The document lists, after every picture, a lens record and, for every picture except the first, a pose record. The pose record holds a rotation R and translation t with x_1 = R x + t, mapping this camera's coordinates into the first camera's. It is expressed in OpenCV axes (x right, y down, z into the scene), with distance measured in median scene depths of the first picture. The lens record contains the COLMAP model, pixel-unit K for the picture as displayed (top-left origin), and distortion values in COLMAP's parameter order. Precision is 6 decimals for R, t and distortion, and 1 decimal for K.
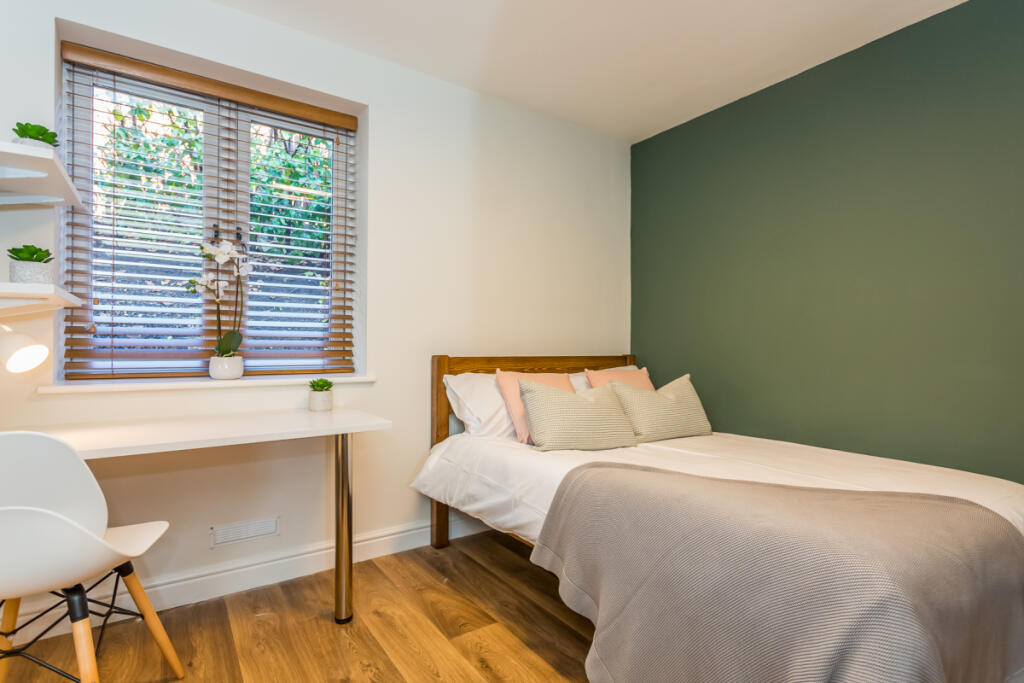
lens RADIAL K [[506.5, 0, 516.4], [0, 506.5, 344.0], [0, 0, 1]] dist [-0.001162, -0.000291]
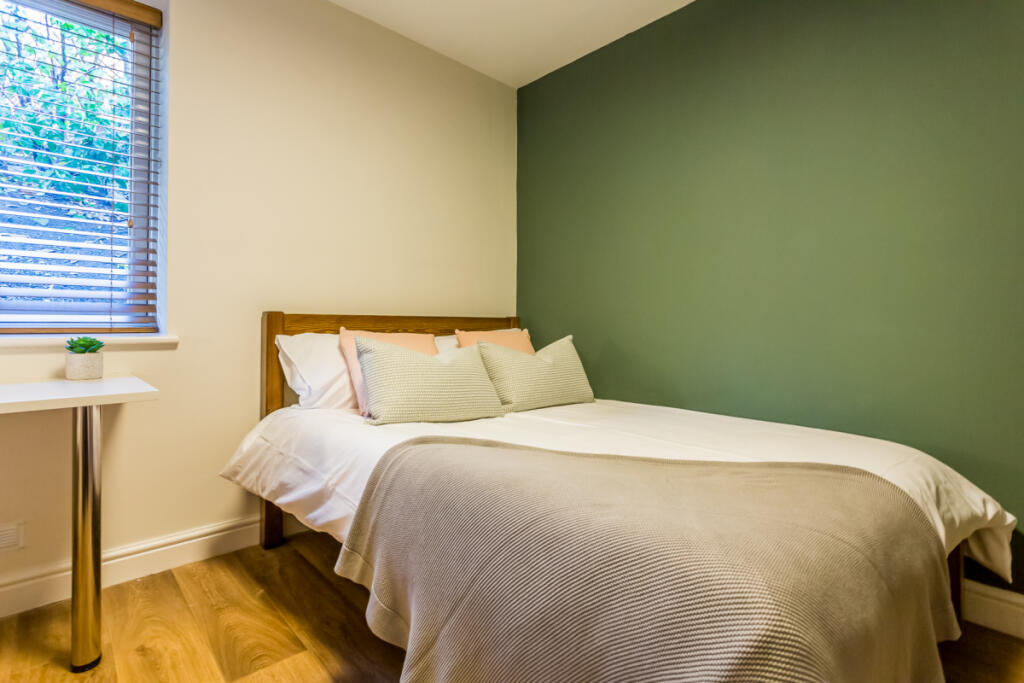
lens RADIAL K [[497.4, 0, 509.7], [0, 497.4, 320.0], [0, 0, 1]] dist [0.000223, 0.000338]
pose [[0.989798, 0.002928, 0.142445, 0.134438], [-0.002498, 0.999992, -0.003191, 0.044686], [-0.142453, 0.002803, 0.989798, 0.179376]]
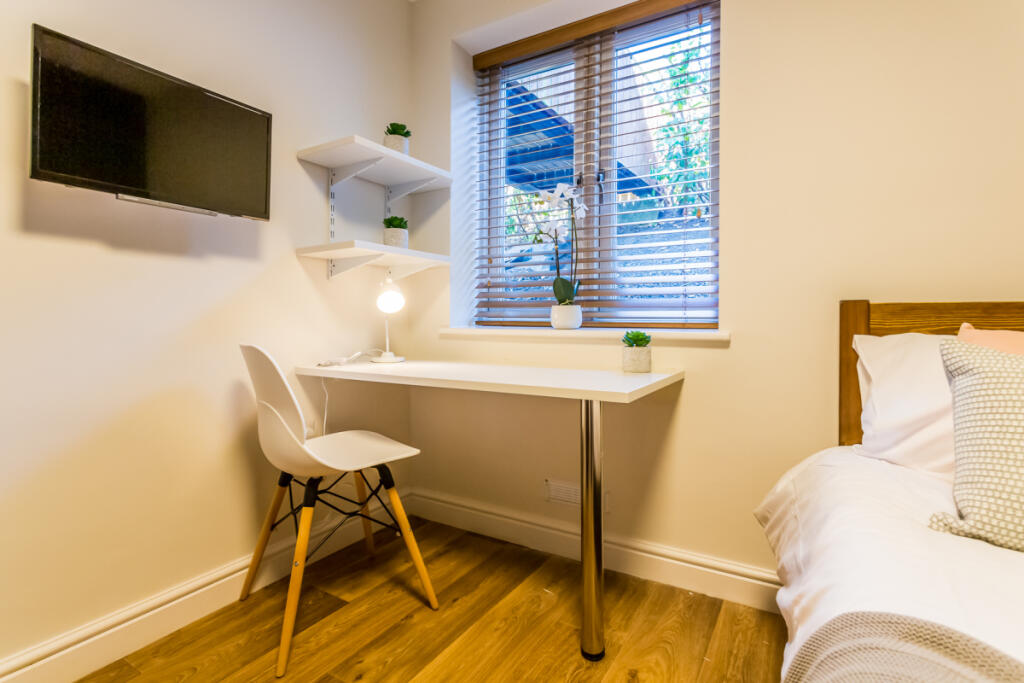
lens RADIAL K [[497.4, 0, 509.7], [0, 497.4, 320.0], [0, 0, 1]] dist [0.000223, 0.000338]
pose [[0.405064, -0.000062, -0.914288, 0.233181], [0.001486, 0.999999, 0.000590, 0.051175], [0.914287, -0.001597, 0.405064, 0.516170]]
